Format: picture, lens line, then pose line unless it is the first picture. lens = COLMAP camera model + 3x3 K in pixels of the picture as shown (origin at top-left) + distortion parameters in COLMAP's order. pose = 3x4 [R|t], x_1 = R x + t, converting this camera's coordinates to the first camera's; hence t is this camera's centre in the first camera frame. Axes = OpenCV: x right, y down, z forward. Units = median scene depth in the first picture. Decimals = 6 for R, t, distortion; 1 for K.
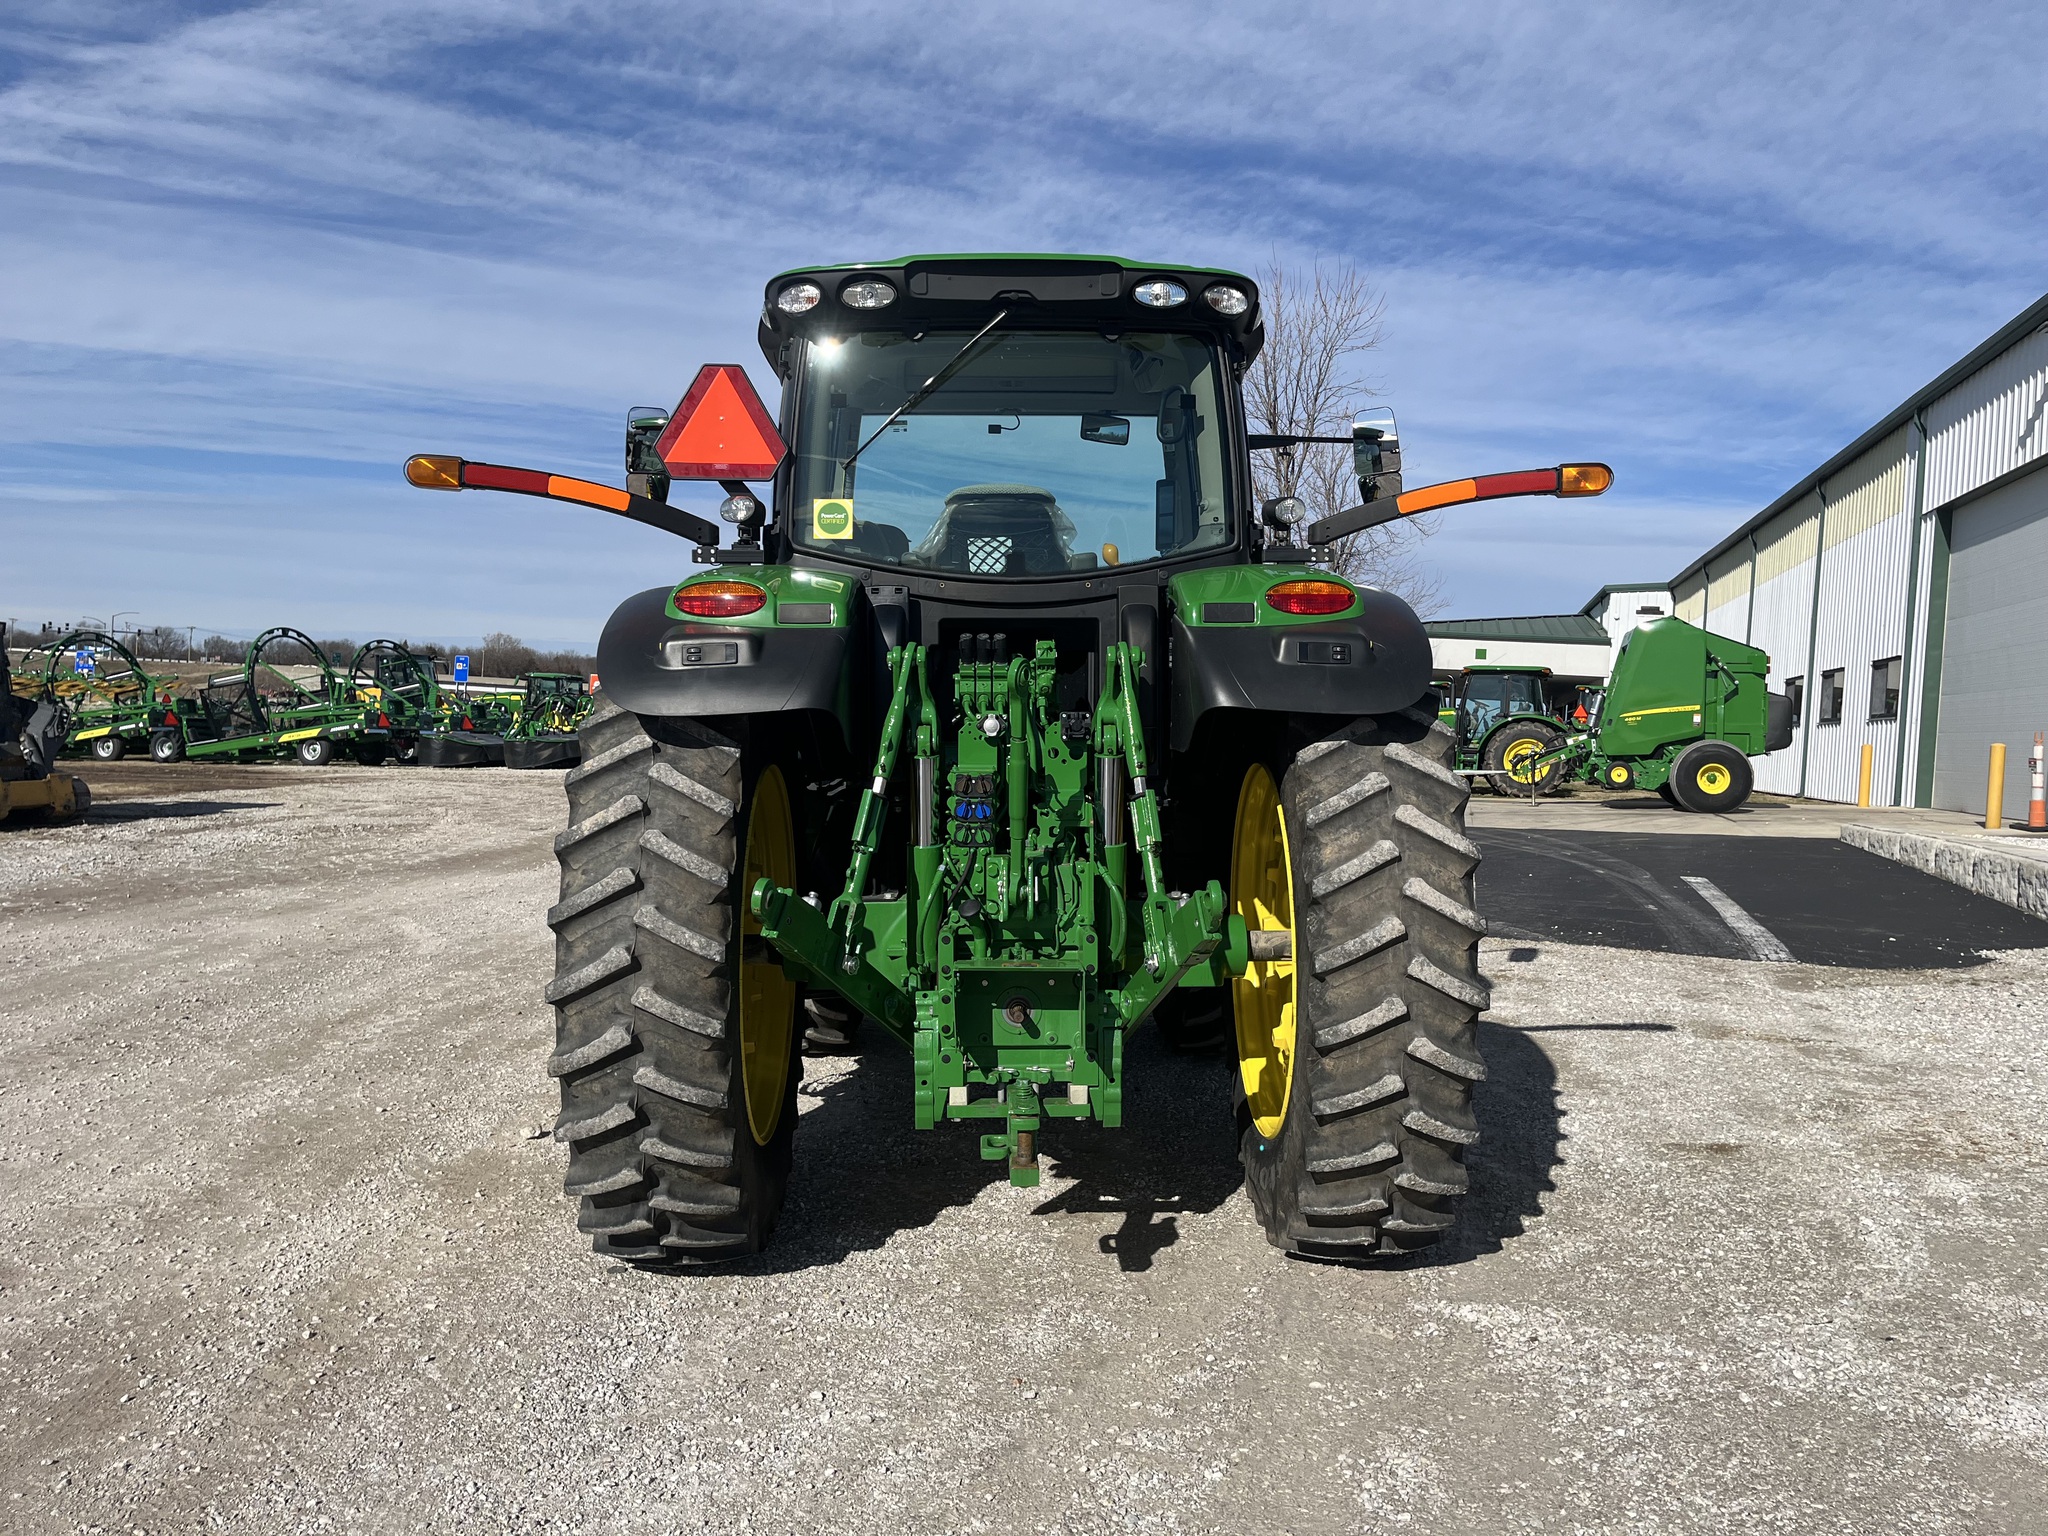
lens RADIAL K [[1549.2, 0, 1043.3], [0, 1549.2, 741.0], [0, 0, 1]] dist [0.058605, -0.068921]
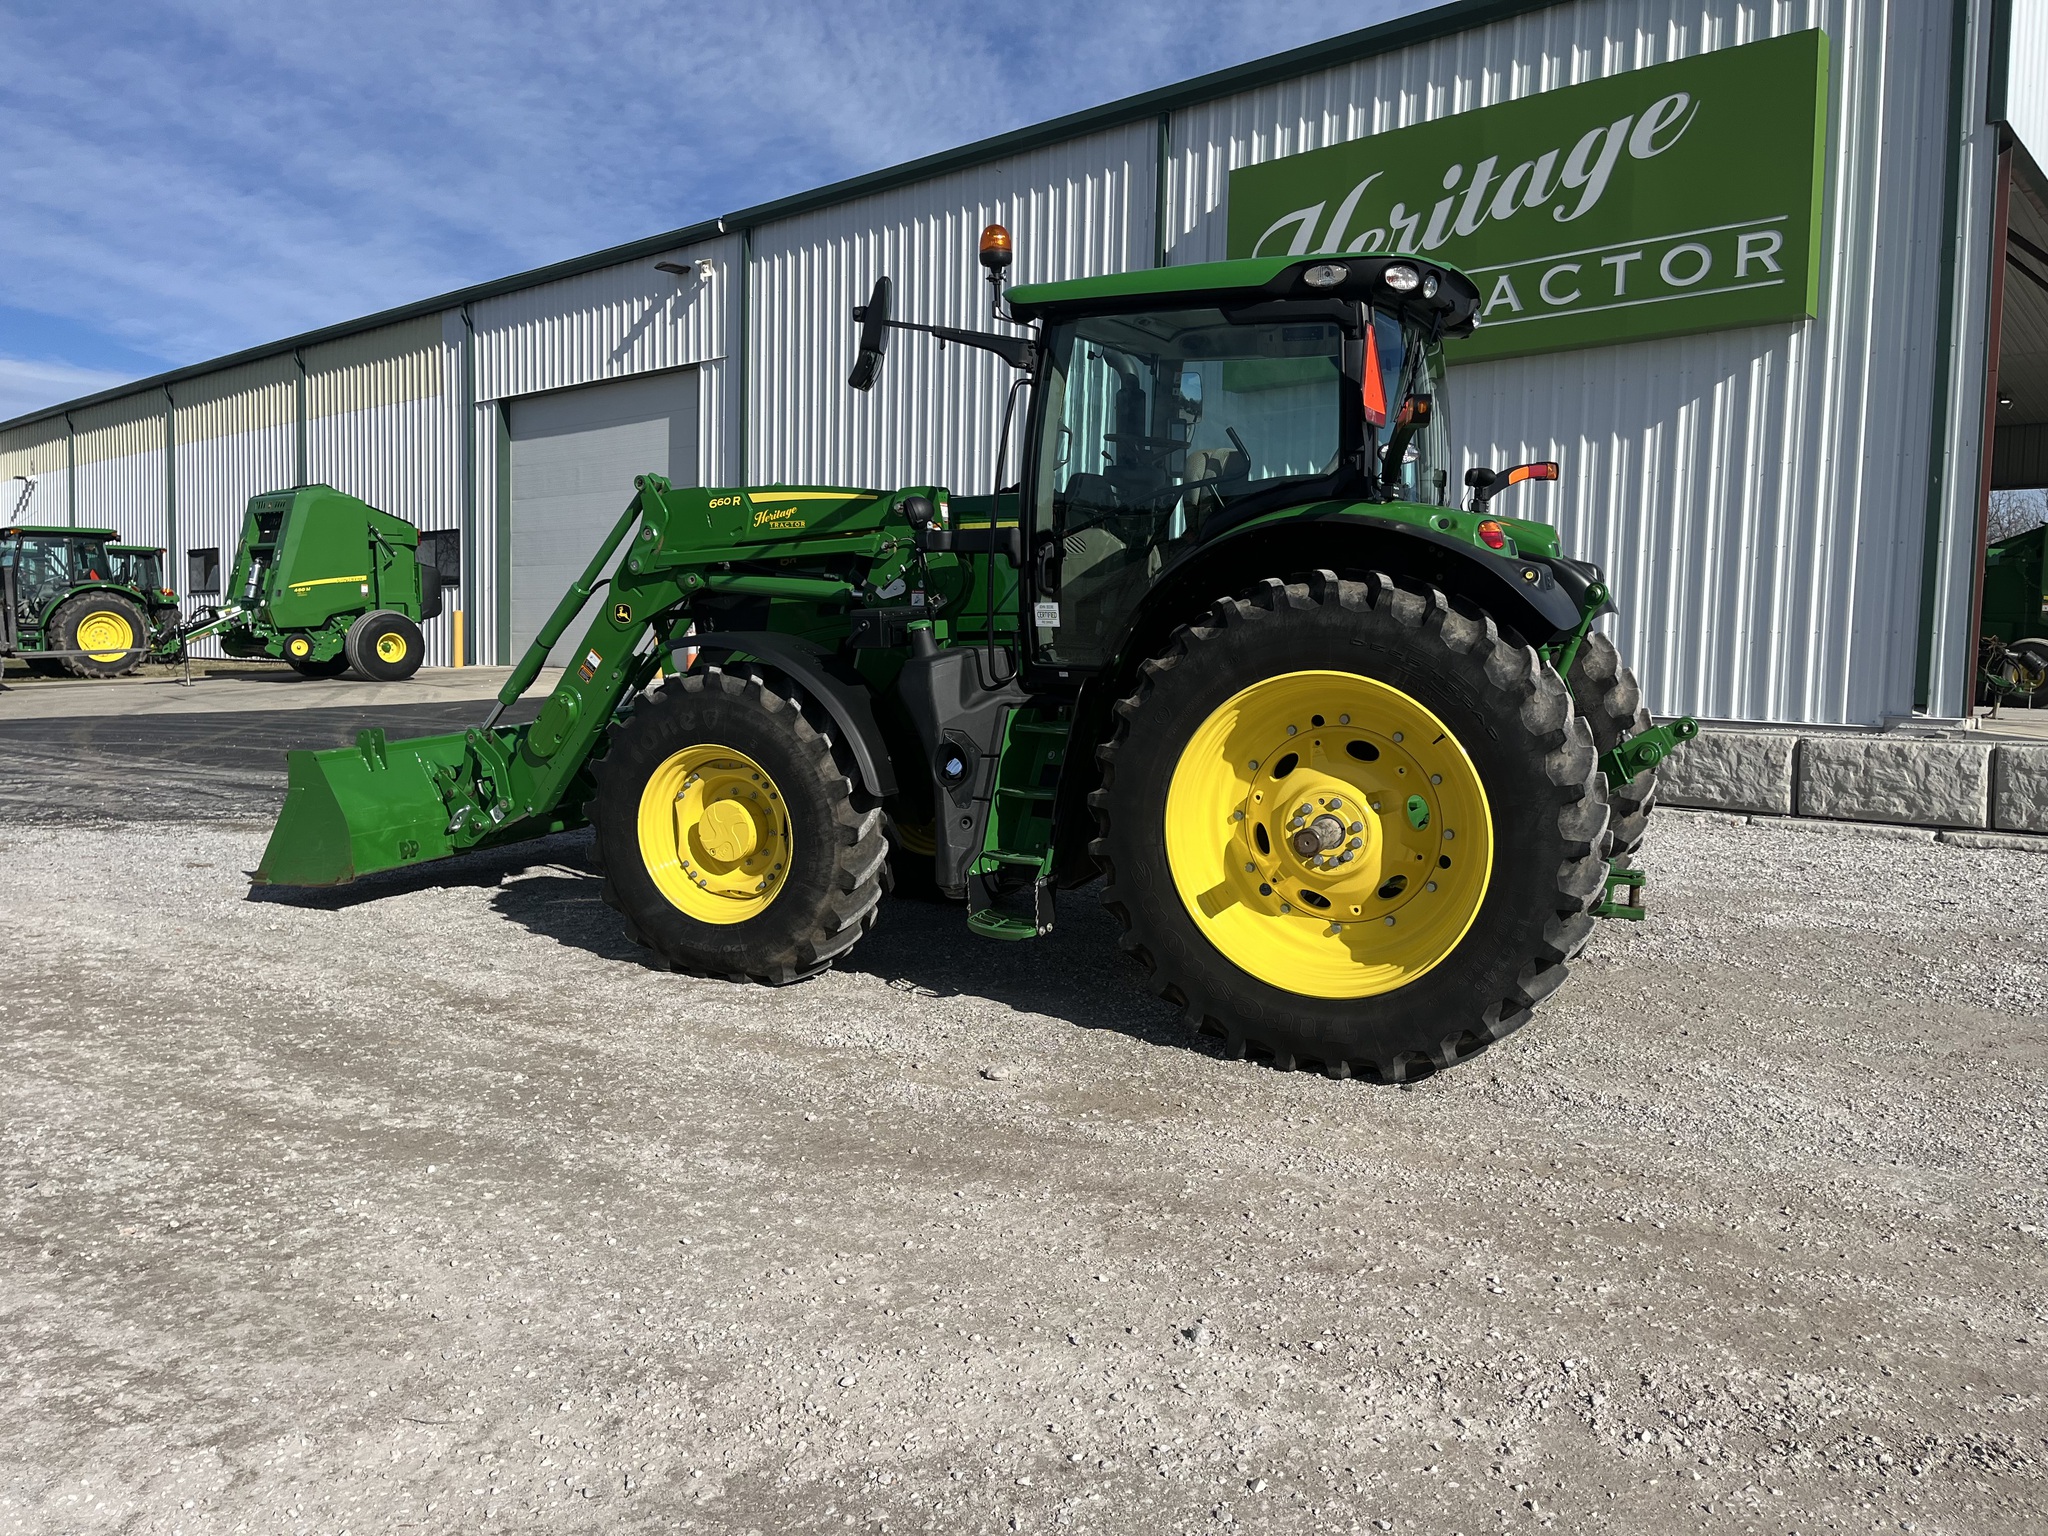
lens RADIAL K [[1549.2, 0, 1035.3], [0, 1549.2, 765.3], [0, 0, 1]] dist [0.058605, -0.068921]
pose [[0.459896, -0.110241, 0.881103, -1.451033], [0.015810, 0.993123, 0.116005, -0.057378], [-0.887832, -0.039420, 0.458476, 0.711485]]
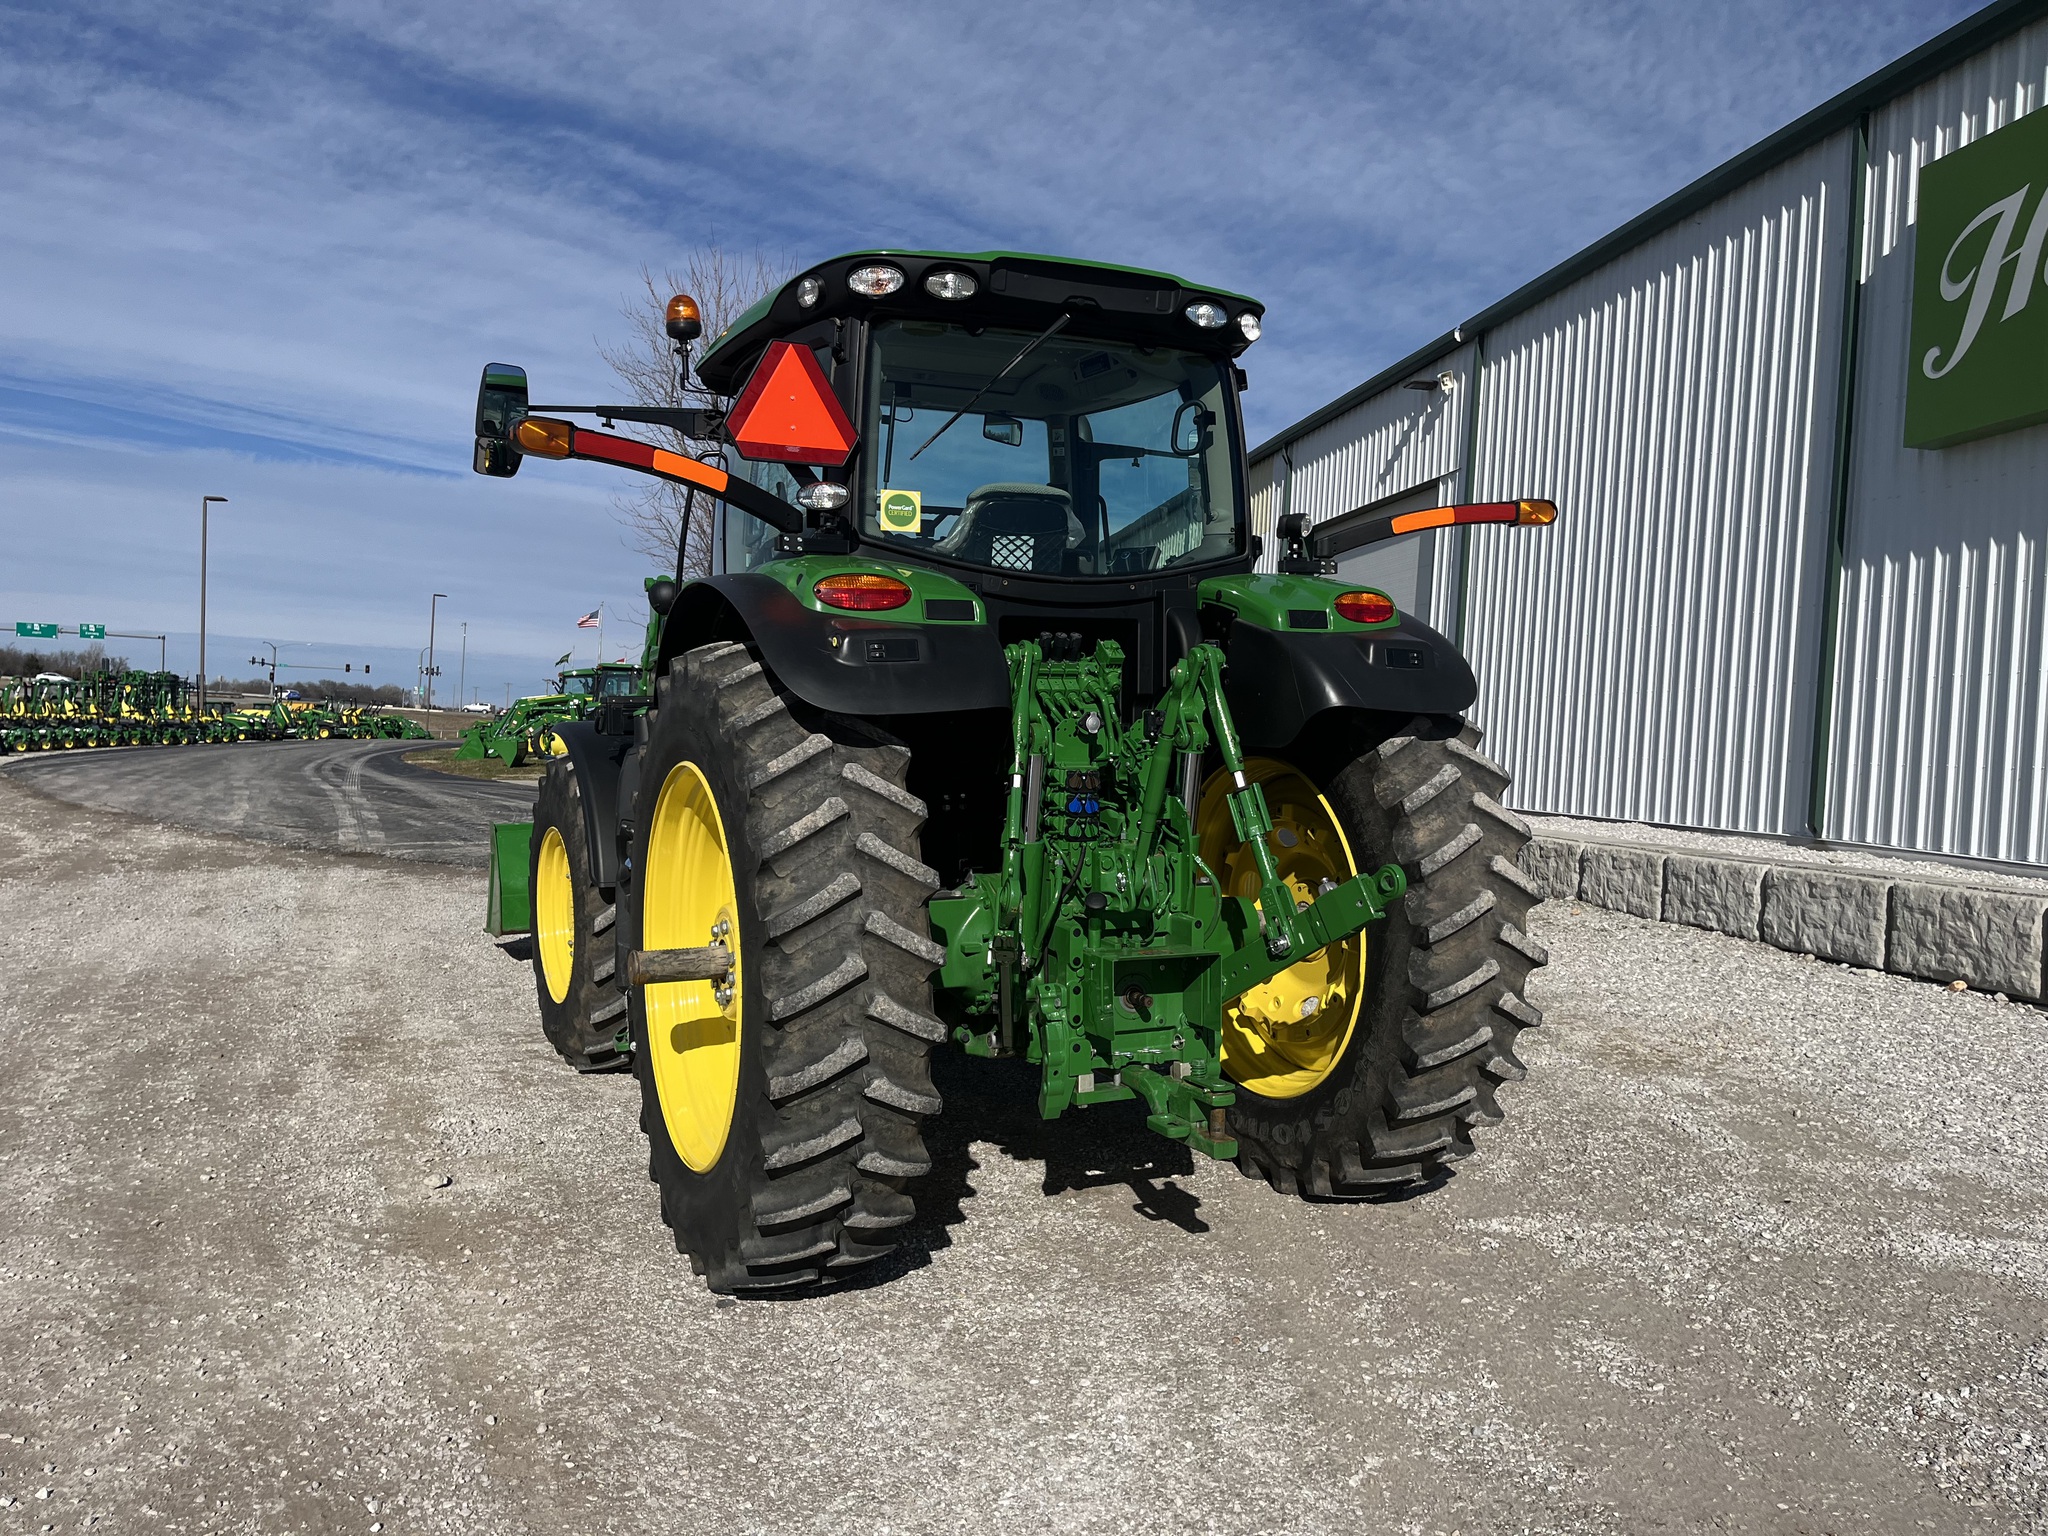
lens RADIAL K [[1549.2, 0, 1025.3], [0, 1549.2, 757.4], [0, 0, 1]] dist [0.058605, -0.068921]
pose [[0.915473, -0.009970, 0.402255, -0.485191], [0.002126, 0.999799, 0.019941, -0.007496], [-0.402373, -0.017400, 0.915311, 0.076257]]
